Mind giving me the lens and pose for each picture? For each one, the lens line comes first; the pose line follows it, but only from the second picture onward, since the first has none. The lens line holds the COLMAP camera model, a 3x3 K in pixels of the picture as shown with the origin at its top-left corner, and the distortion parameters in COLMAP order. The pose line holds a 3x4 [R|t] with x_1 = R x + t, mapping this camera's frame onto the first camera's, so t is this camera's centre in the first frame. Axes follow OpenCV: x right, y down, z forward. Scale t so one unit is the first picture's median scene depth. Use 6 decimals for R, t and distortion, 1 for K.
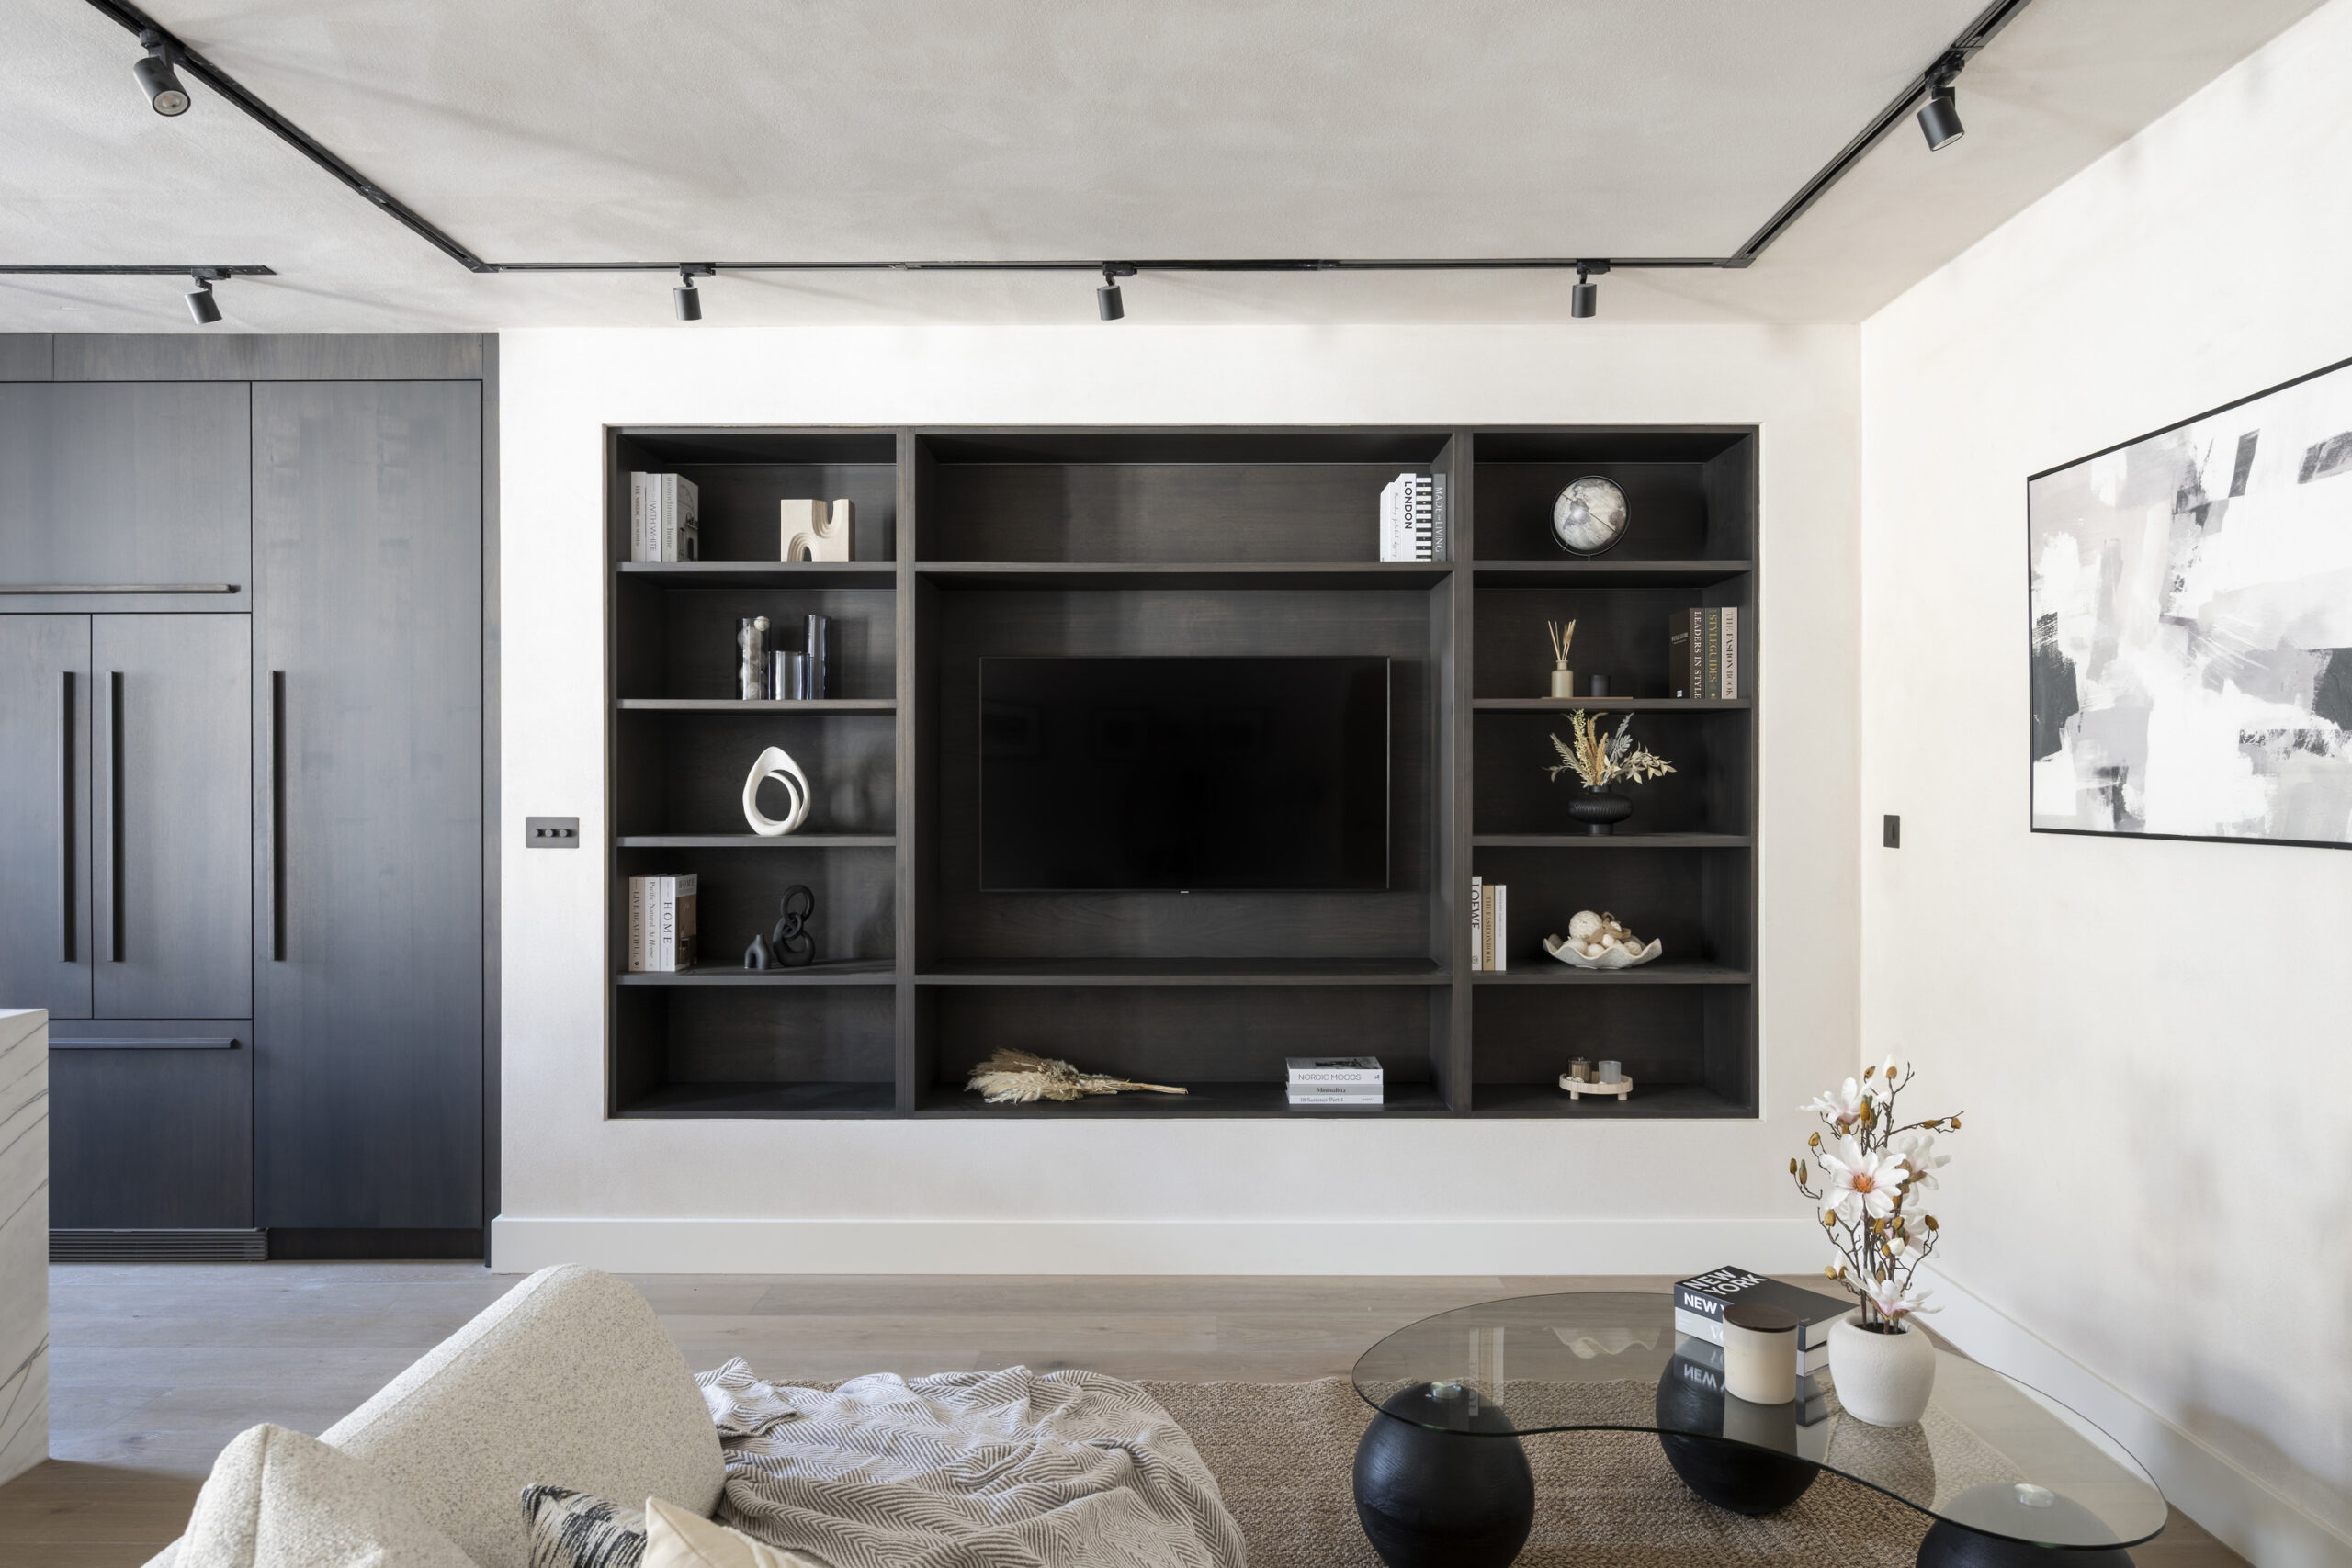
lens RADIAL K [[1431.4, 0, 1176.0], [0, 1431.4, 784.0], [0, 0, 1]] dist [0.002268, -0.000182]
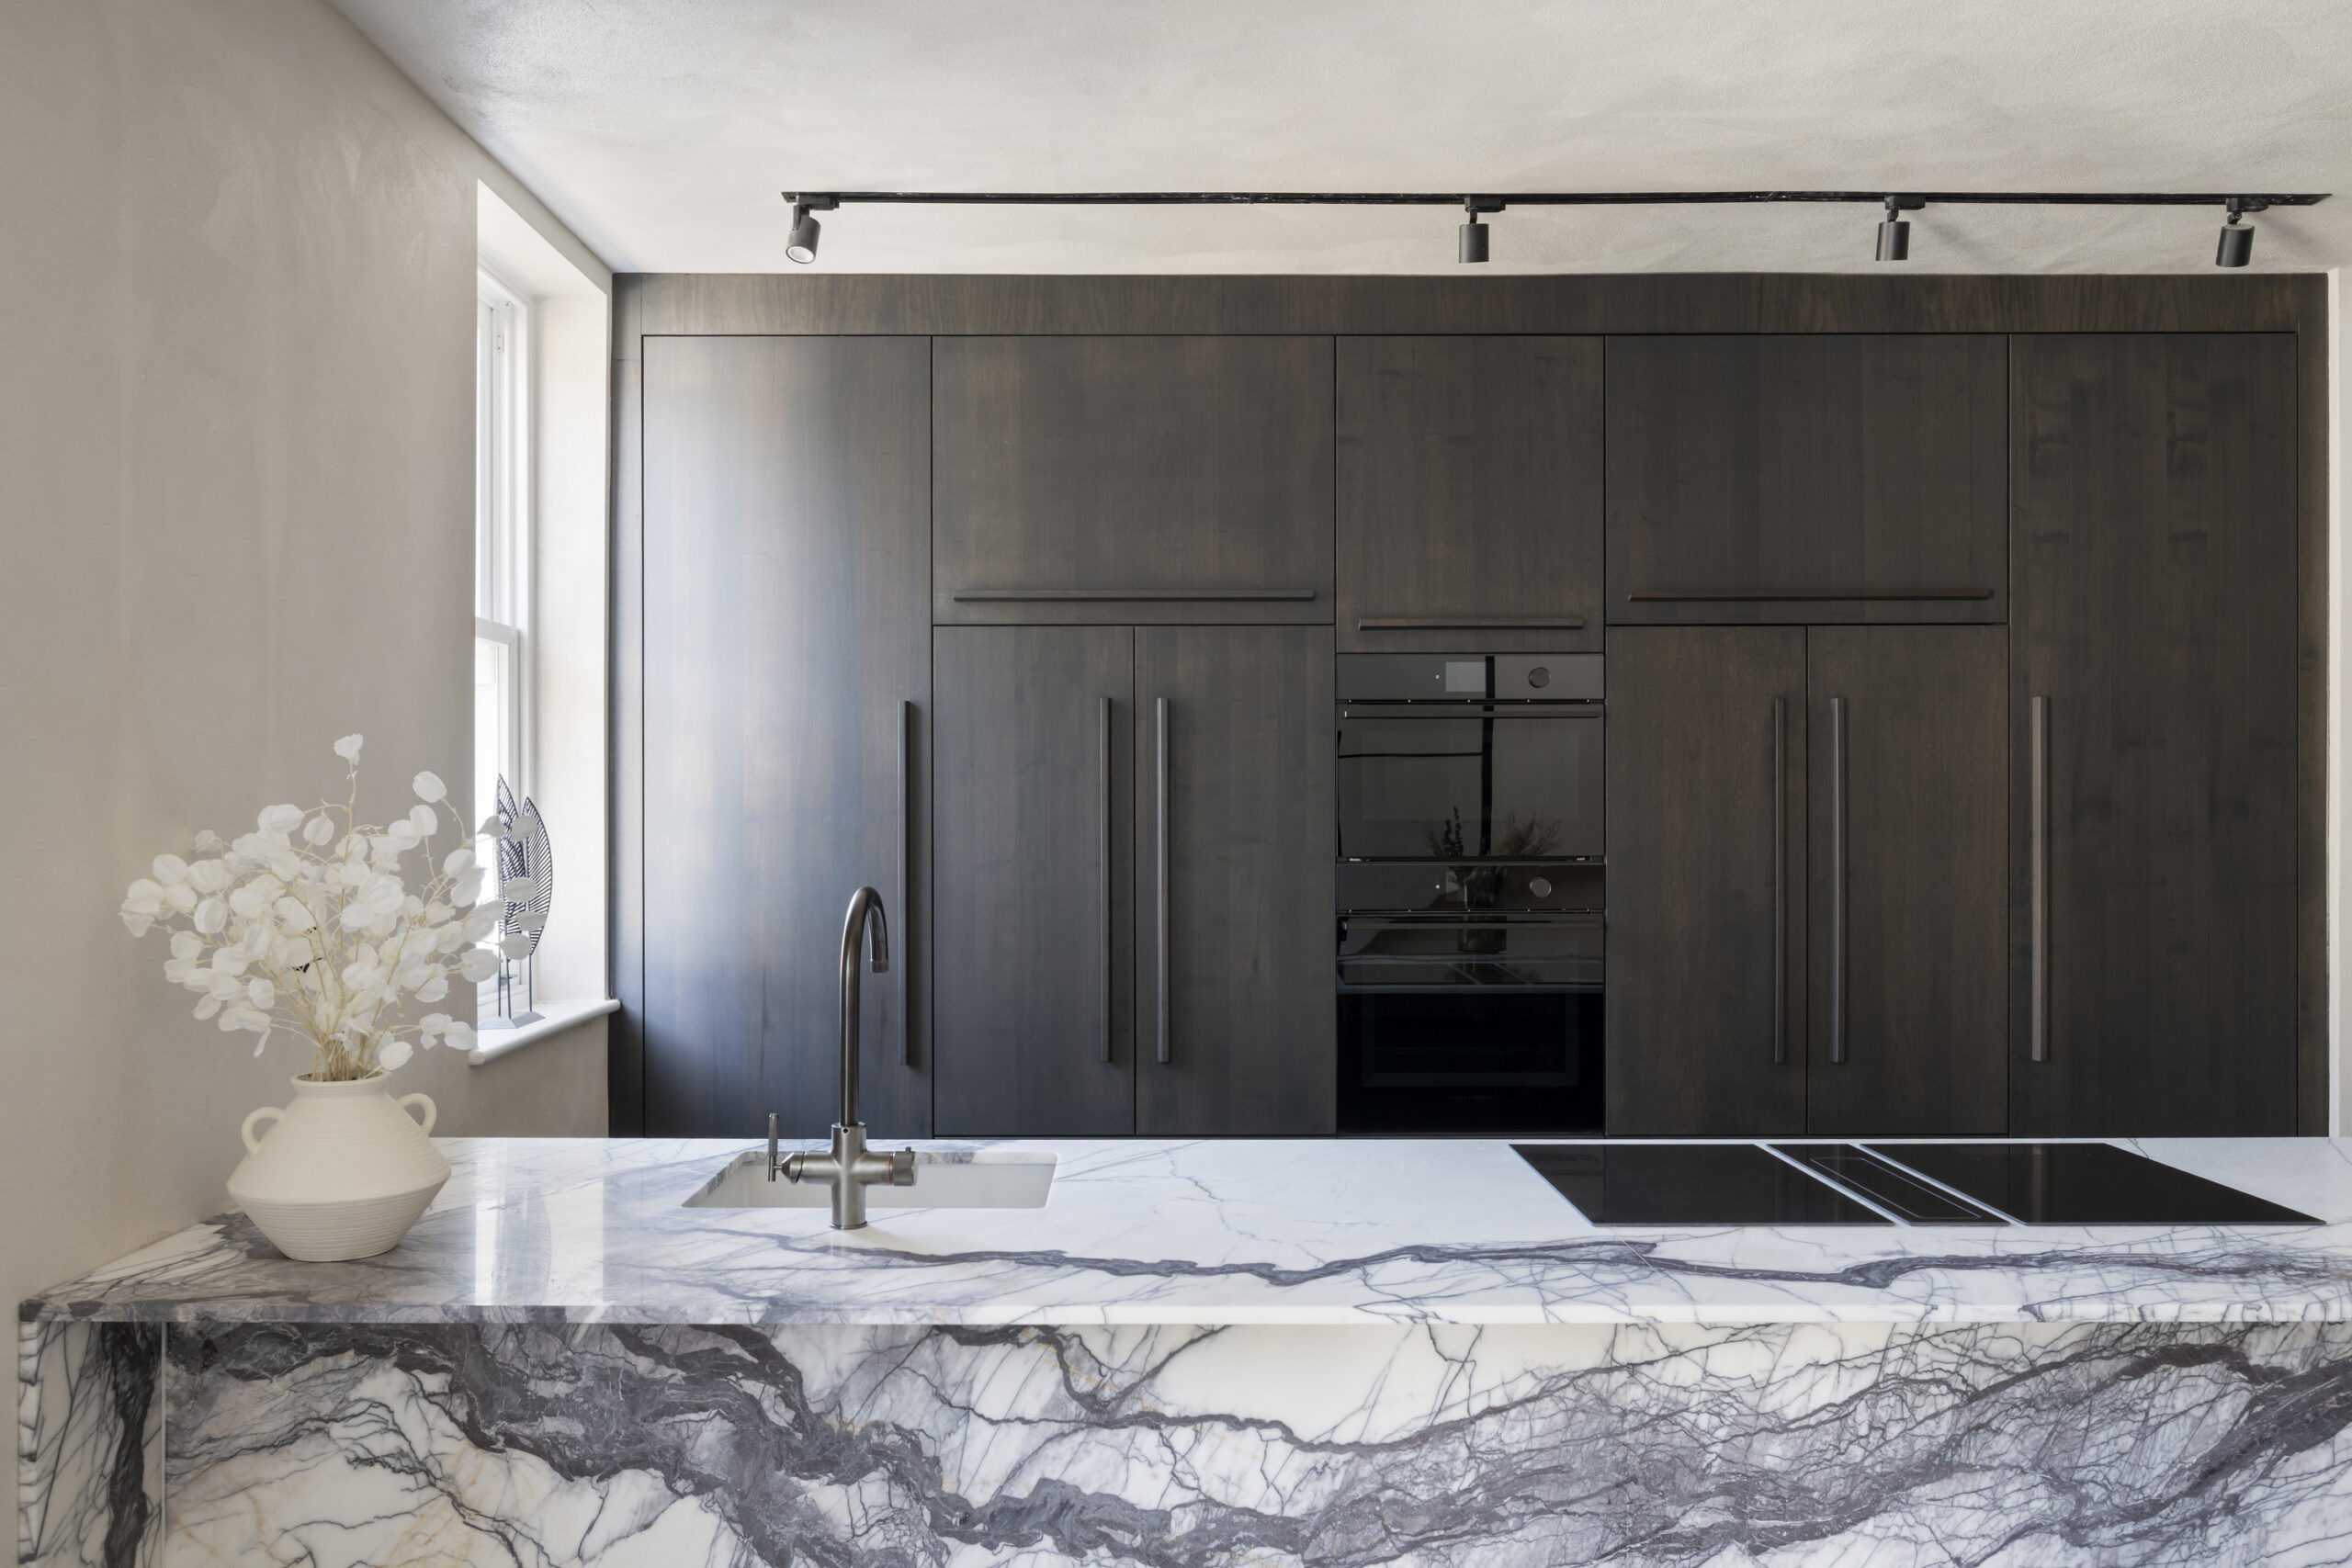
lens RADIAL K [[1883.3, 0, 1132.3], [0, 1883.3, 713.0], [0, 0, 1]] dist [0.008666, -0.007547]
pose [[0.999986, -0.004431, 0.002913, -1.143667], [0.004549, 0.999120, -0.041696, -0.027291], [-0.002726, 0.041708, 0.999126, -0.040707]]
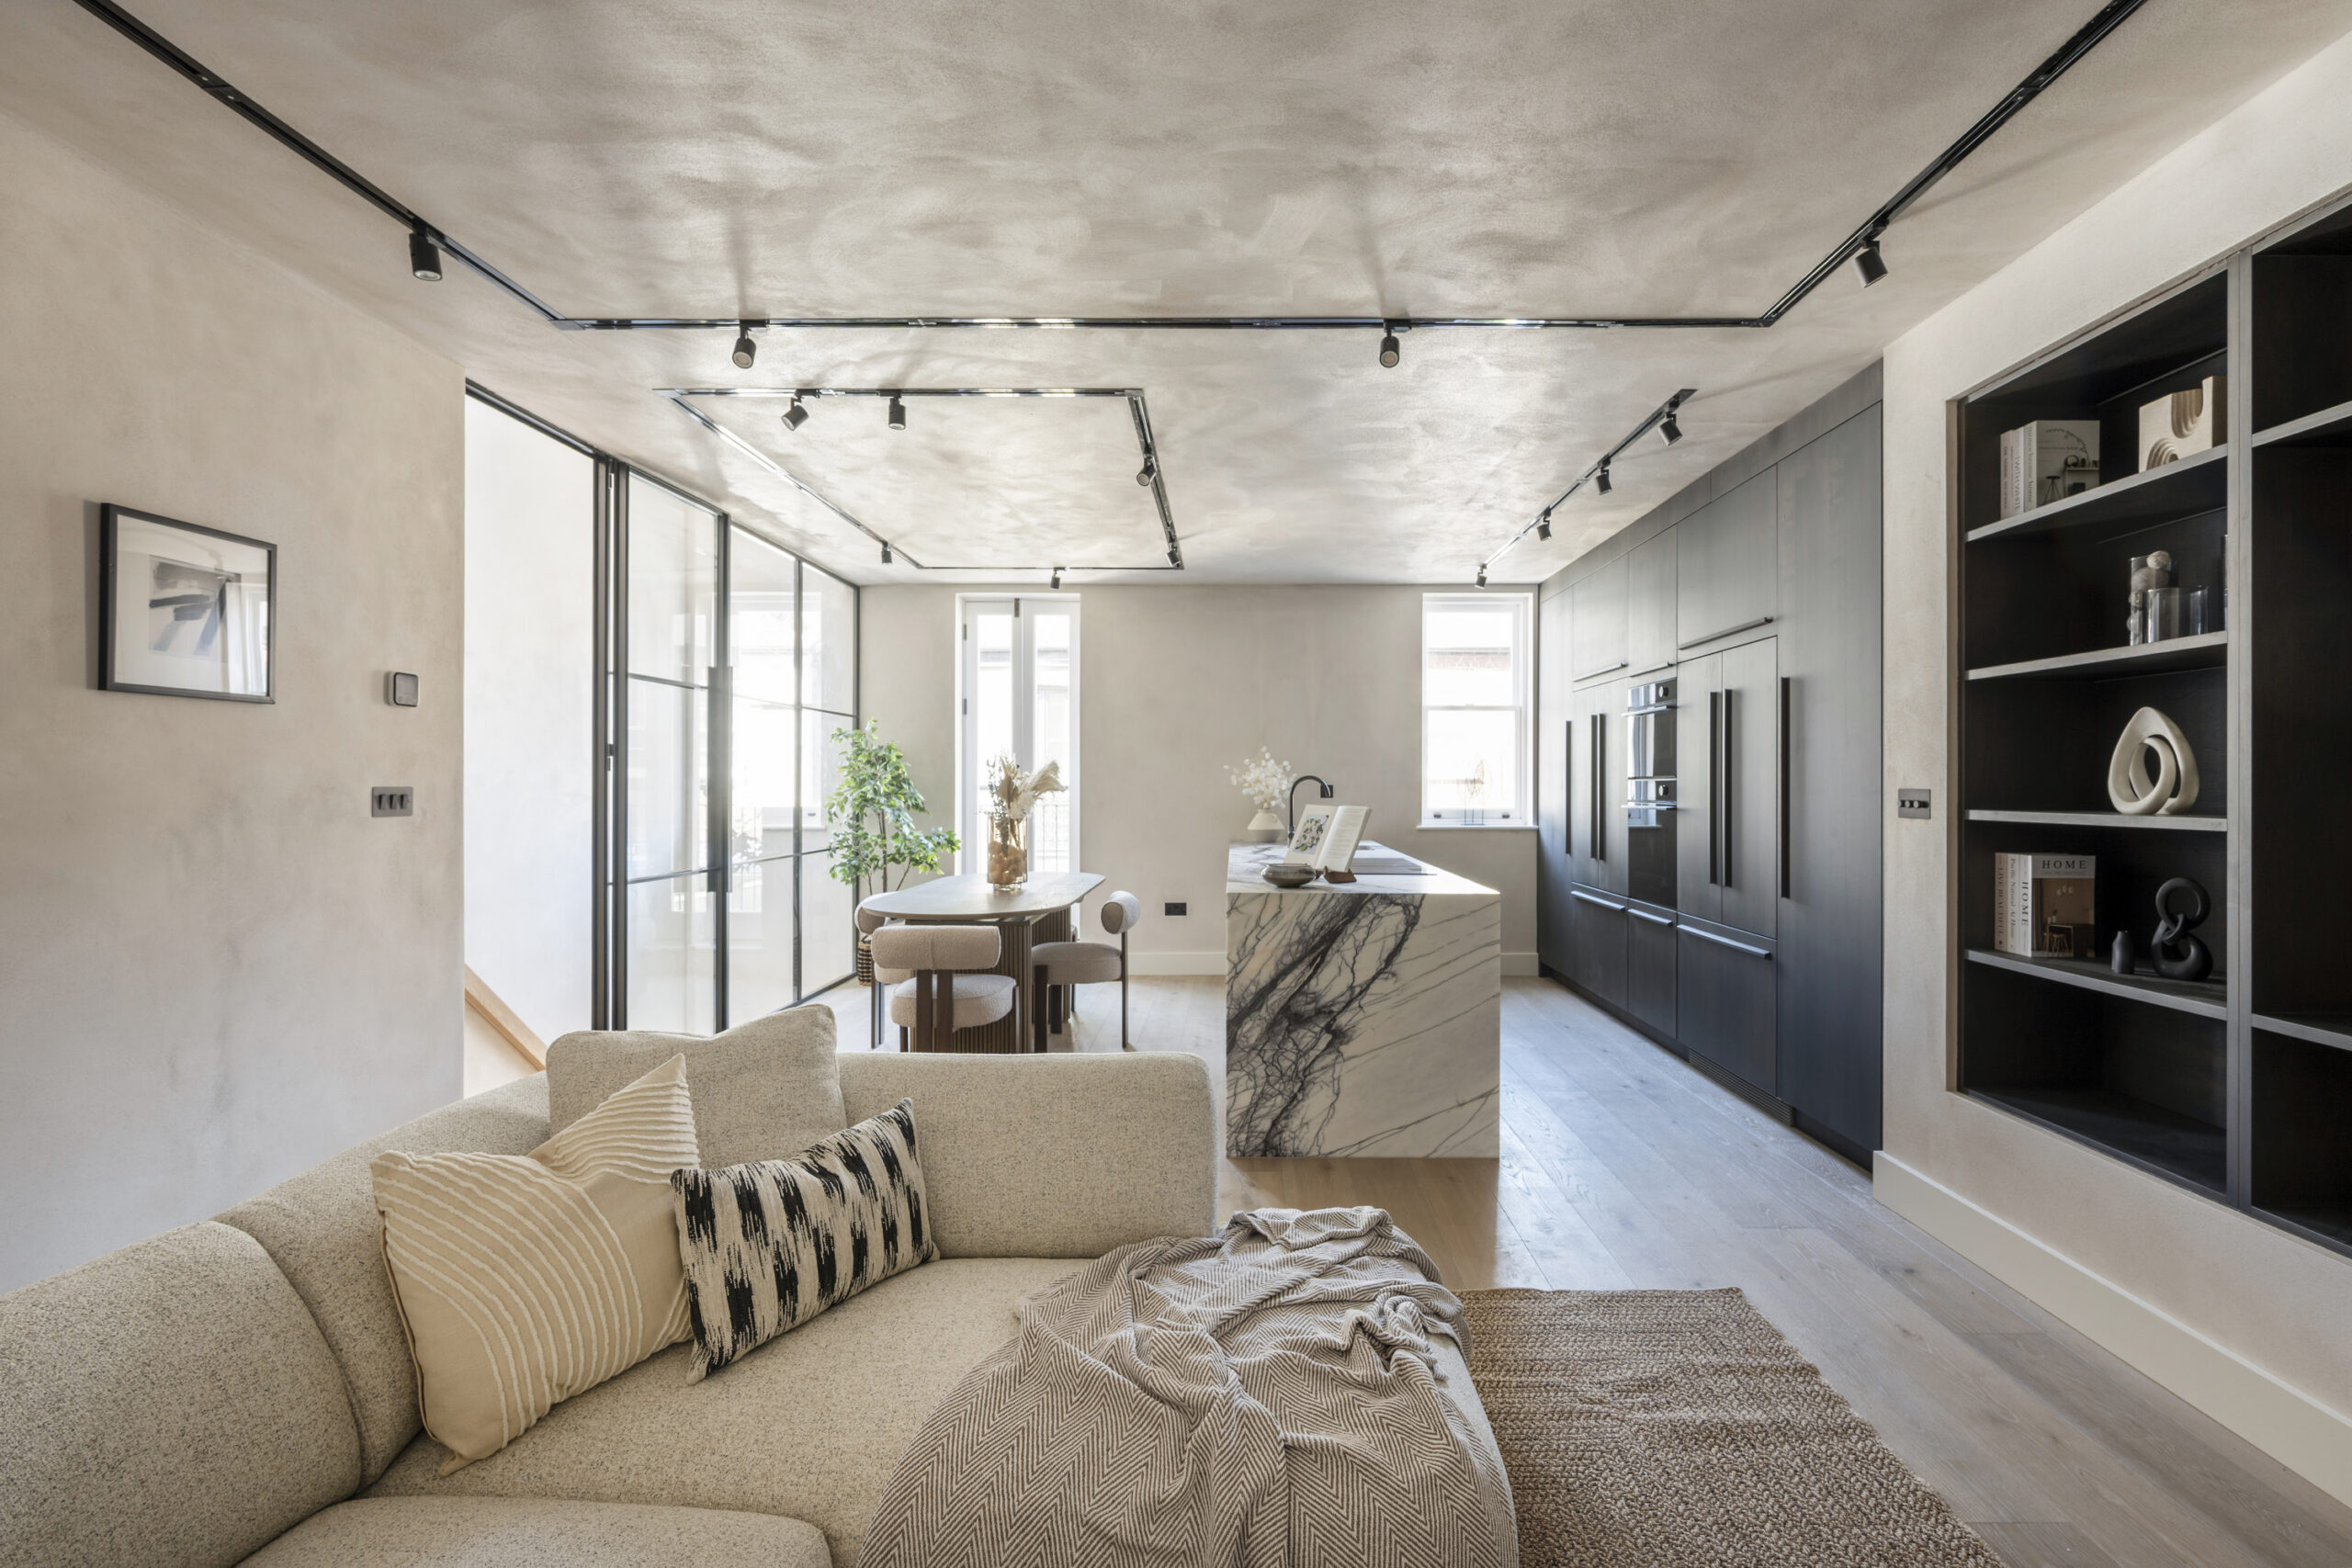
lens RADIAL K [[1065.0, 0, 1225.5], [0, 1065.0, 779.1], [0, 0, 1]] dist [0.000085, 0.000095]
pose [[0.002278, -0.004391, -0.999988, 0.347234], [-0.002512, 0.999987, -0.004396, 0.020351], [0.999994, 0.002522, 0.002266, 0.487816]]
